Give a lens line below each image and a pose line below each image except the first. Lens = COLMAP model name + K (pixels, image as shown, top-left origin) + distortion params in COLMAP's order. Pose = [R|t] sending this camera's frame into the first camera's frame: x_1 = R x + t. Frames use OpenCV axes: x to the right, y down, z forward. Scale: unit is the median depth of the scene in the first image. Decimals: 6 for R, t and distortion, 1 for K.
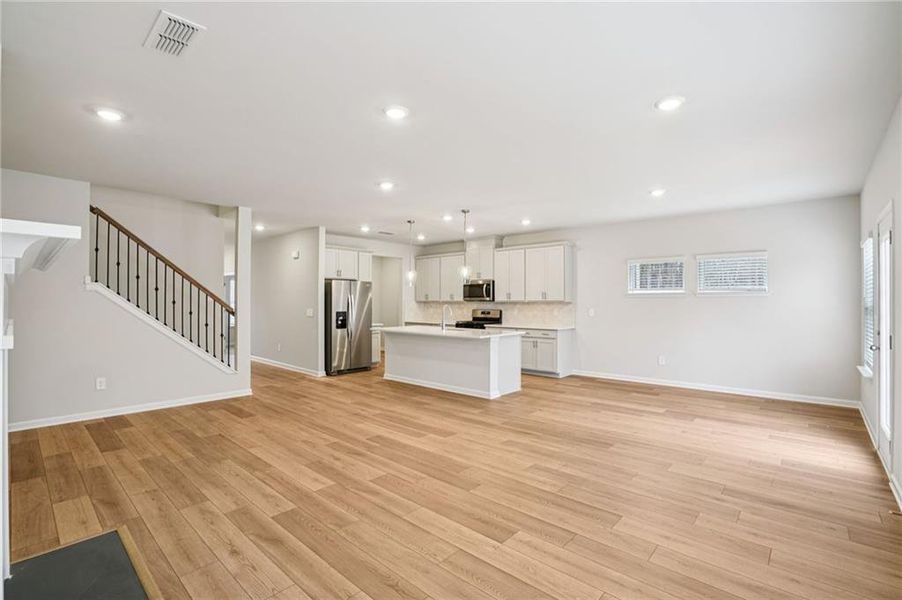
lens RADIAL K [[416.5, 0, 444.8], [0, 416.5, 297.7], [0, 0, 1]] dist [-0.043180, 0.011570]
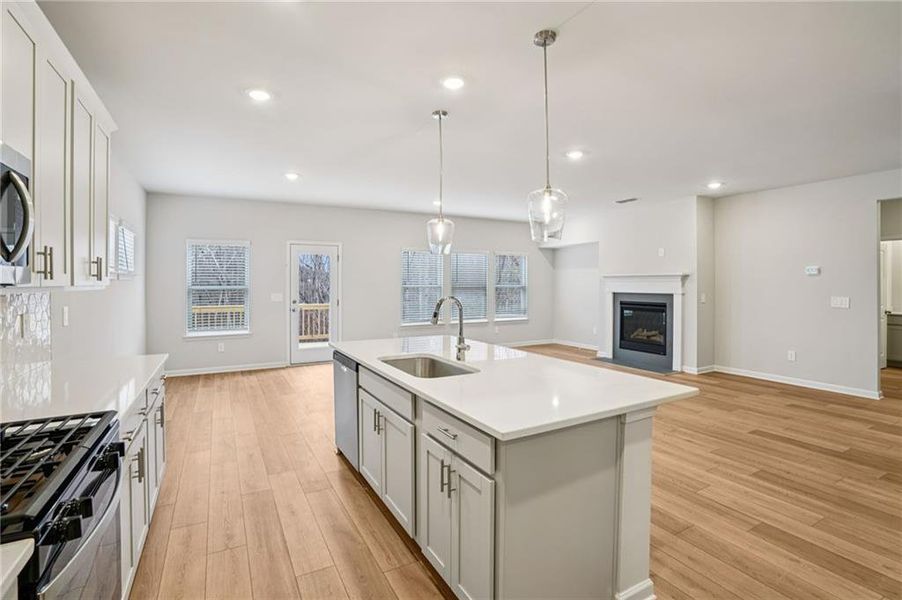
lens RADIAL K [[416.5, 0, 443.1], [0, 416.5, 286.0], [0, 0, 1]] dist [-0.043180, 0.011570]
pose [[-0.947159, -0.002898, 0.320751, -0.090457], [-0.004826, 0.999975, -0.005215, 0.007574], [-0.320728, -0.006488, -0.947149, 1.103633]]
